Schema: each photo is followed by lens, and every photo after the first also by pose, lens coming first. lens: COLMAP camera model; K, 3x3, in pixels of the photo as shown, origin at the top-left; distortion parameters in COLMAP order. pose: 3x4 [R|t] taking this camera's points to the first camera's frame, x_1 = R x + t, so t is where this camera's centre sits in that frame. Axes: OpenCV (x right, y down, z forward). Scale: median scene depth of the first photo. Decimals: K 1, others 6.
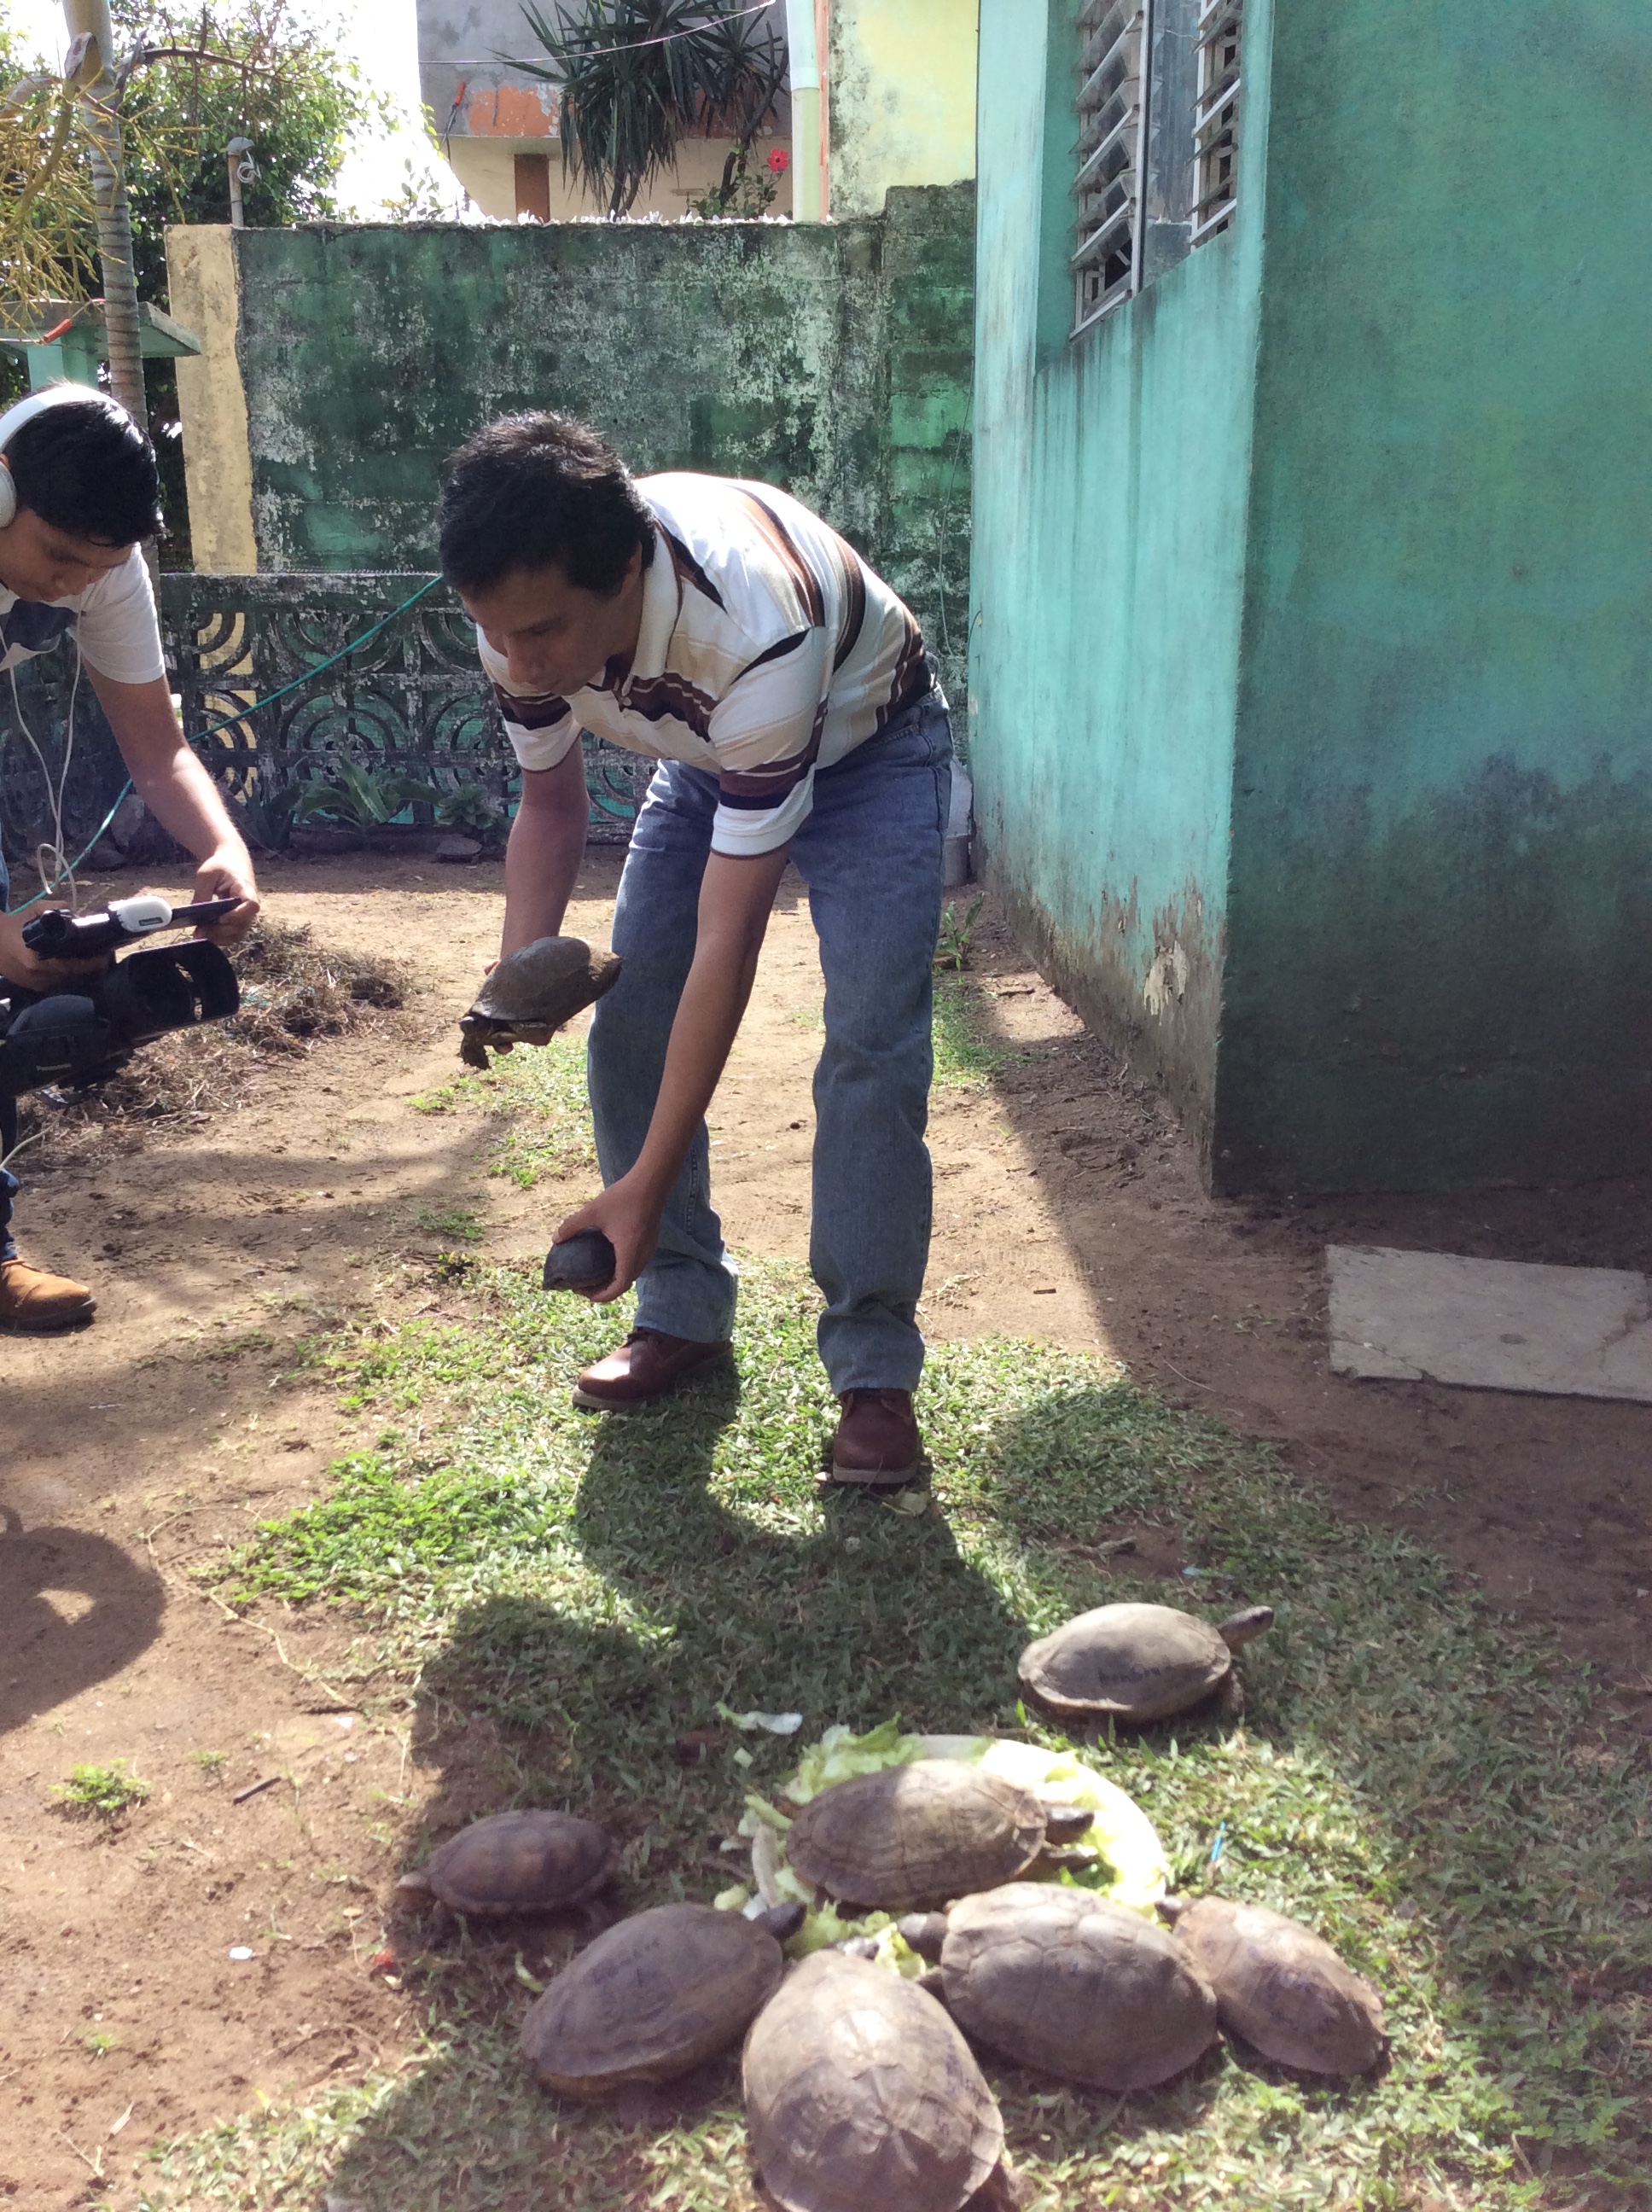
lens RADIAL K [[1927.9, 0, 830.2], [0, 1927.9, 1104.5], [0, 0, 1]] dist [0.009519, -0.038155]
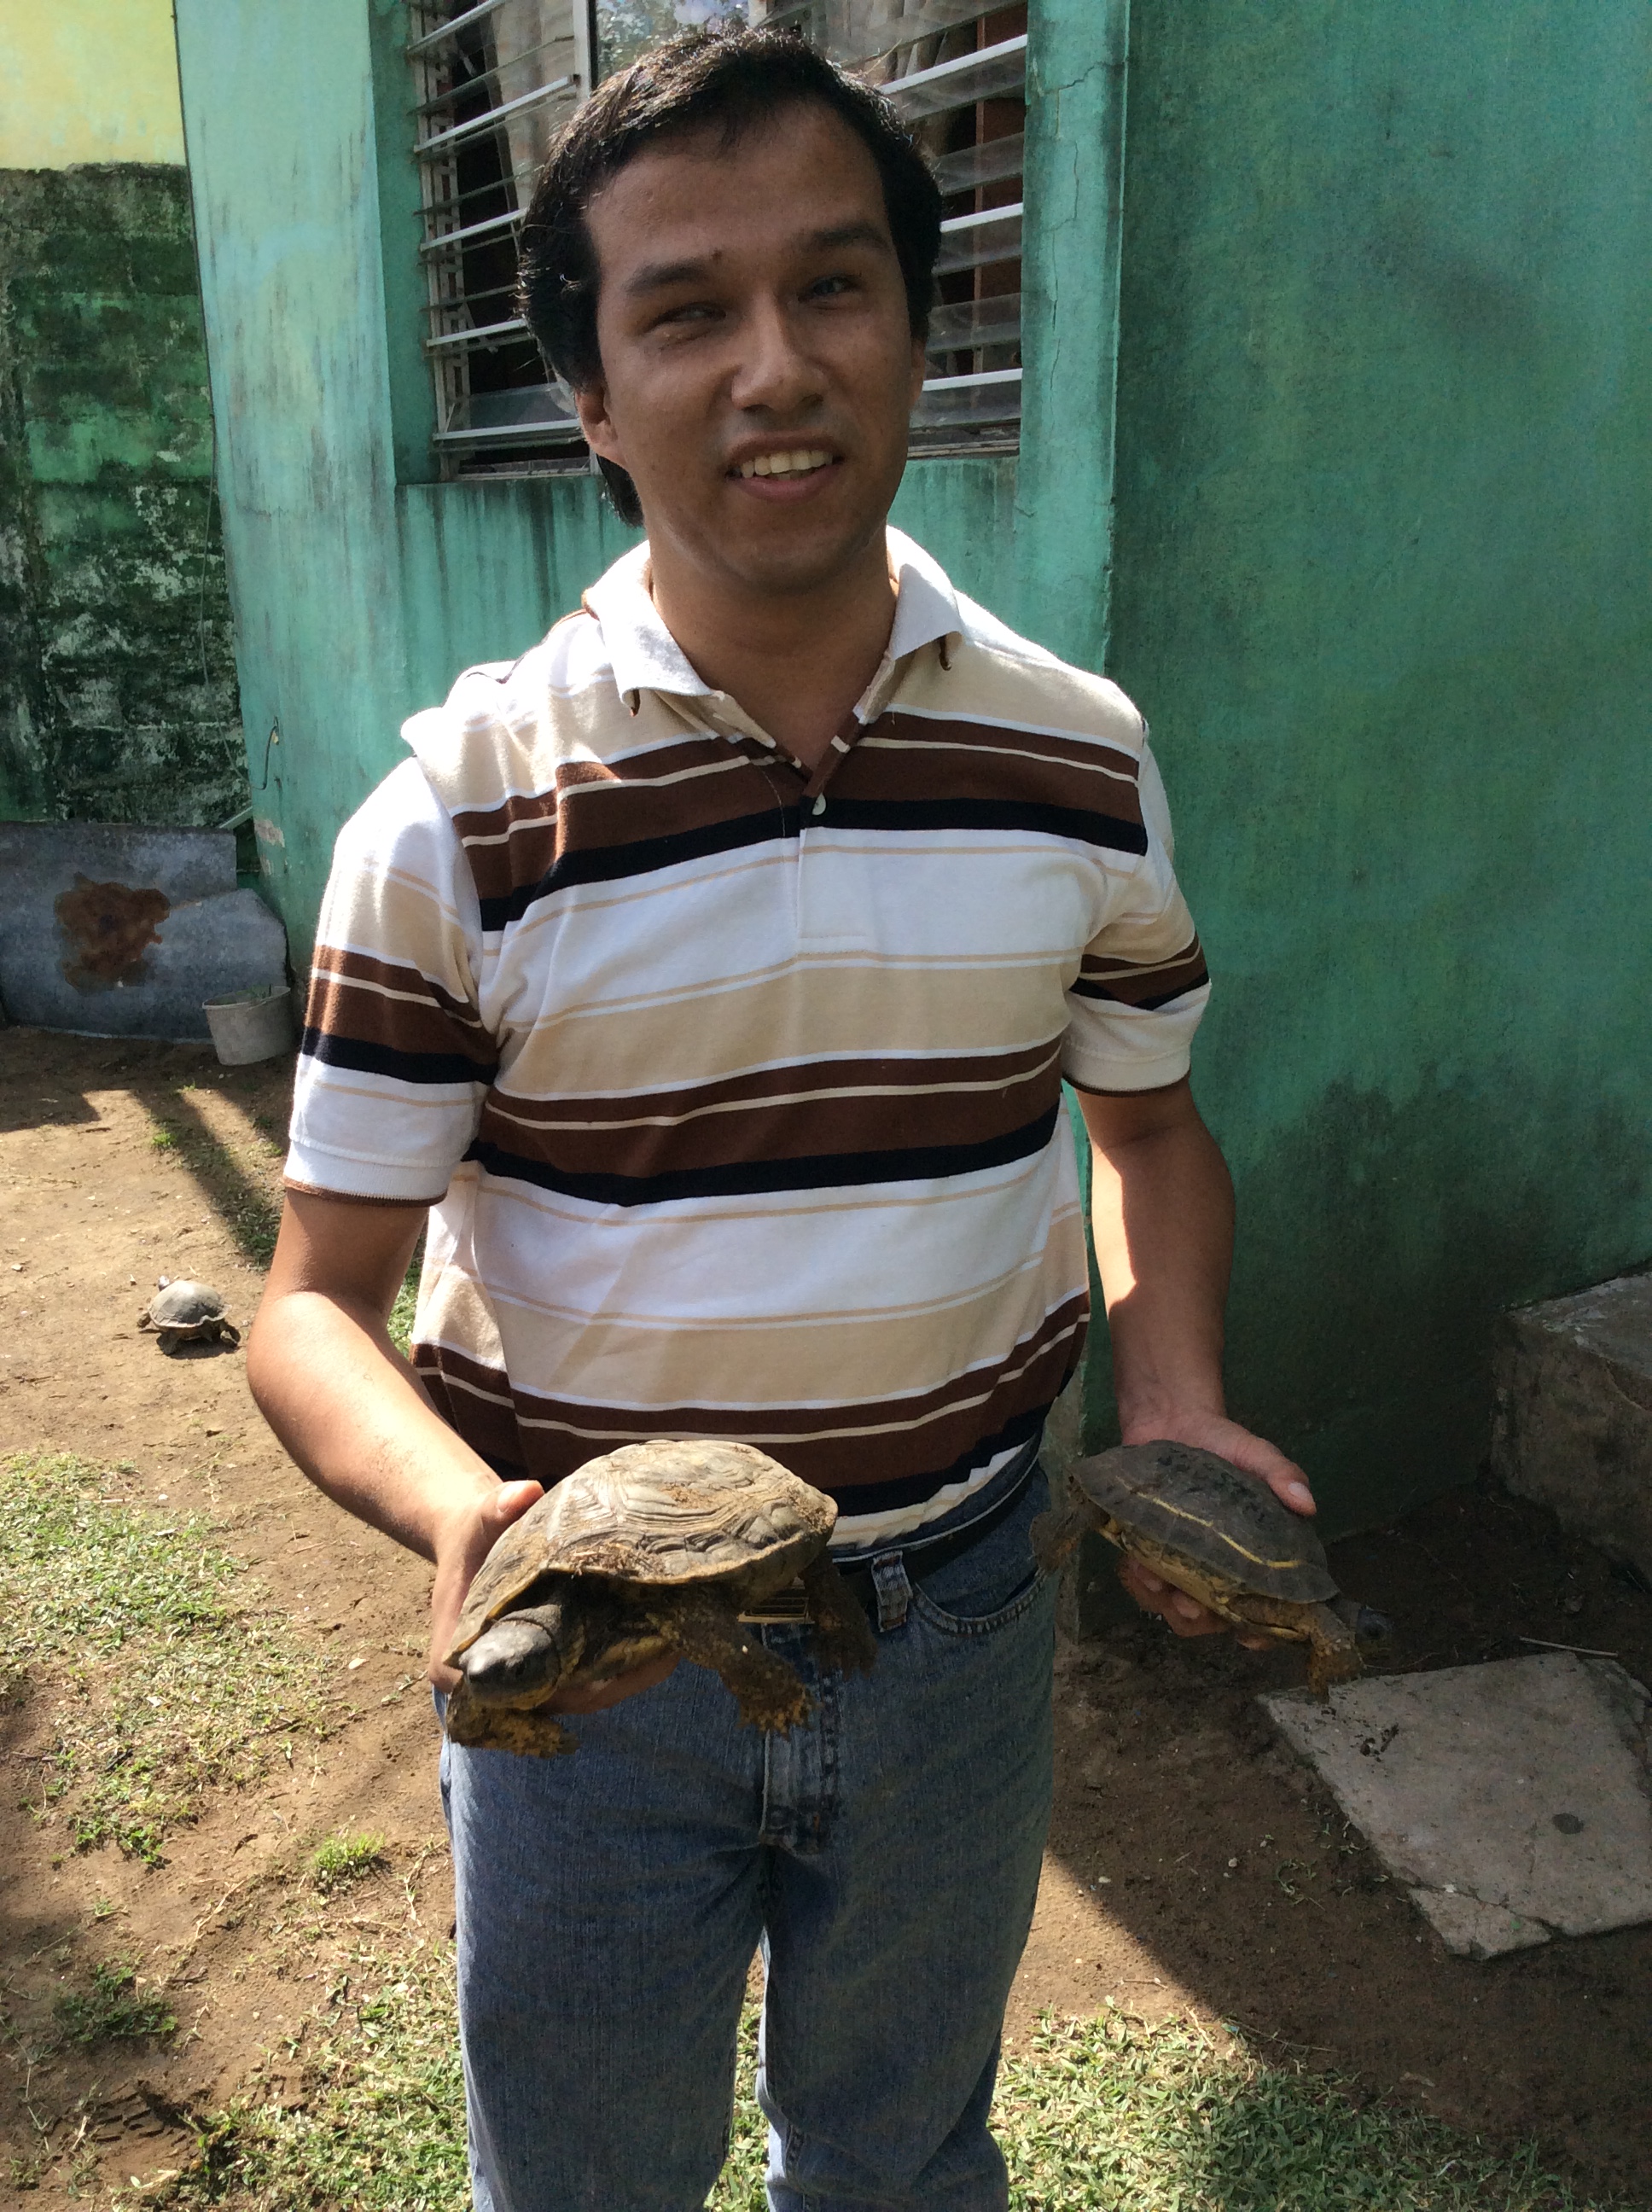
lens RADIAL K [[1927.9, 0, 821.1], [0, 1927.9, 1120.3], [0, 0, 1]] dist [0.009519, -0.038155]
pose [[0.885945, -0.155669, 0.436885, -0.229231], [0.139183, 0.987809, 0.069726, -0.252495], [-0.442413, -0.000966, 0.896811, 0.332734]]
